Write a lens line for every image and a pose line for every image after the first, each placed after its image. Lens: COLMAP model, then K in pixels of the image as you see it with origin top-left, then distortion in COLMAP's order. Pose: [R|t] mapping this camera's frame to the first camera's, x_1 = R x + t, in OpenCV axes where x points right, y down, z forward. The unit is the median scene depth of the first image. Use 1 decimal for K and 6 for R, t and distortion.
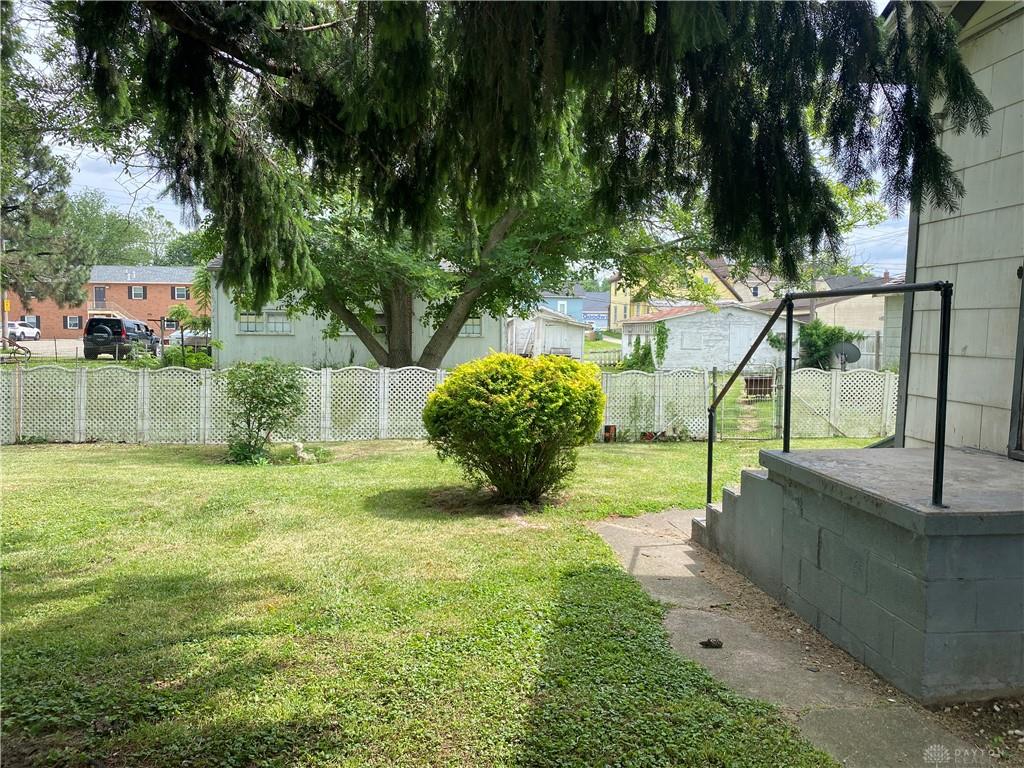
lens RADIAL K [[789.3, 0, 512.0], [0, 789.3, 384.0], [0, 0, 1]] dist [-0.000247, -0.000735]
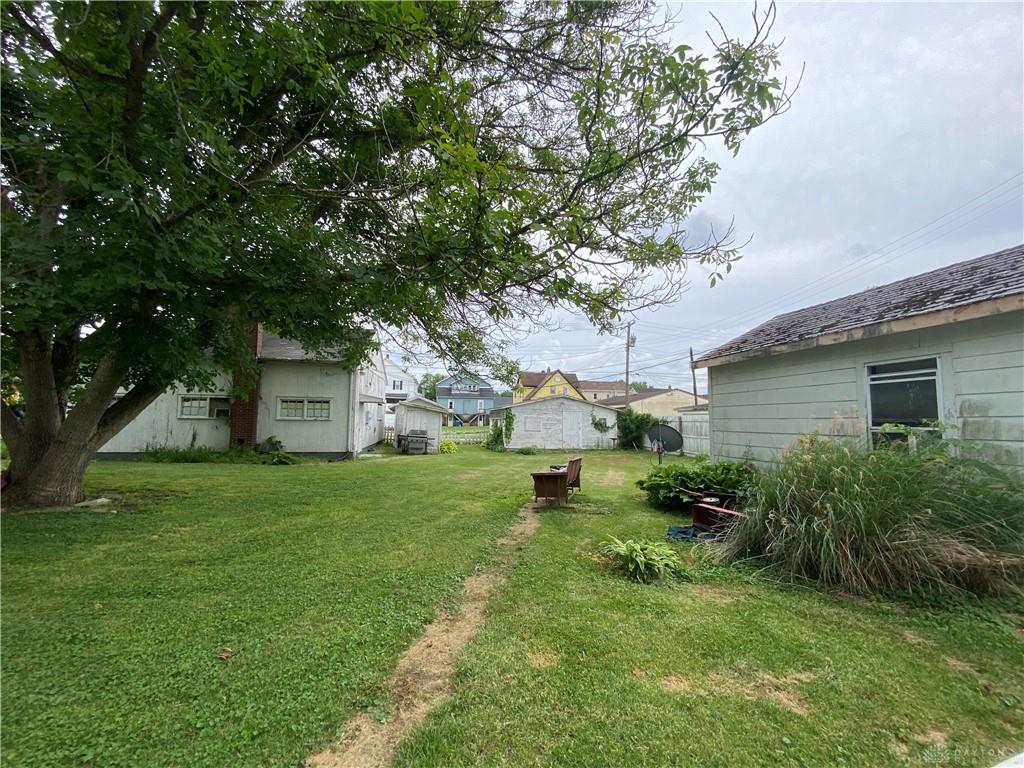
lens RADIAL K [[445.4, 0, 512.0], [0, 445.4, 384.0], [0, 0, 1]] dist [0.025238, -0.022964]
pose [[0.994338, 0.011352, 0.105655, 0.120454], [0.004156, 0.989363, -0.145410, -0.015696], [-0.106182, 0.145025, 0.983714, 0.304620]]
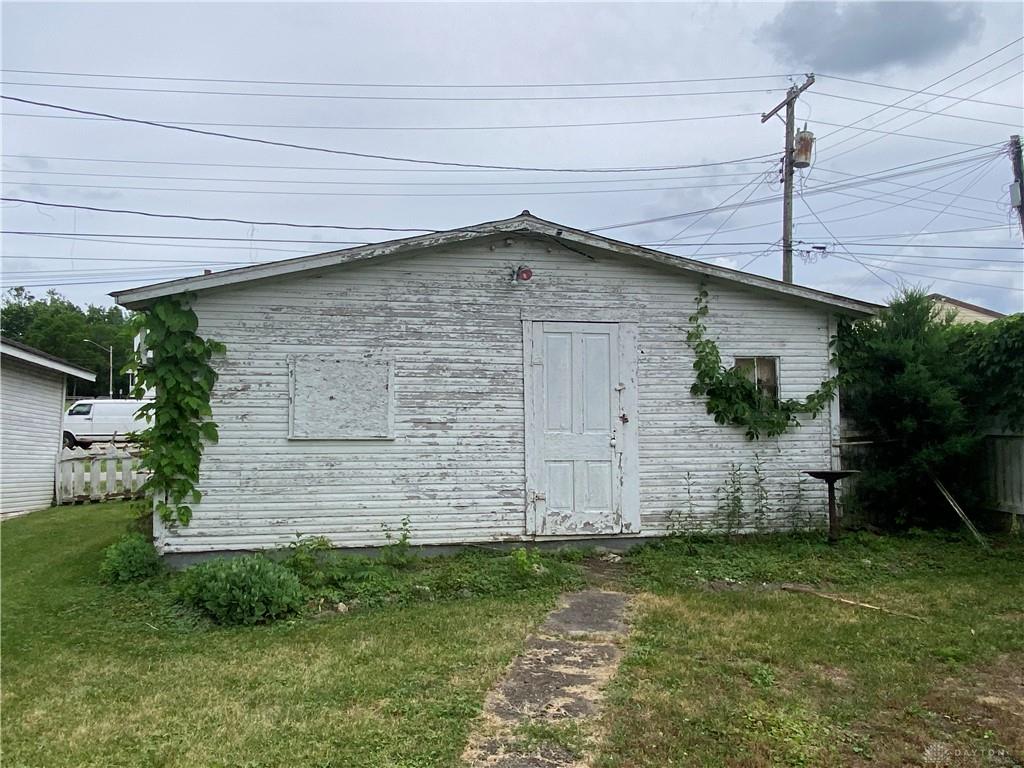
lens RADIAL K [[756.7, 0, 512.0], [0, 756.7, 384.0], [0, 0, 1]] dist [0.004315, -0.003392]
pose [[0.996998, -0.019801, 0.074850, 0.258078], [0.027811, 0.993812, -0.107538, -0.036425], [-0.072258, 0.109296, 0.991379, 0.799913]]
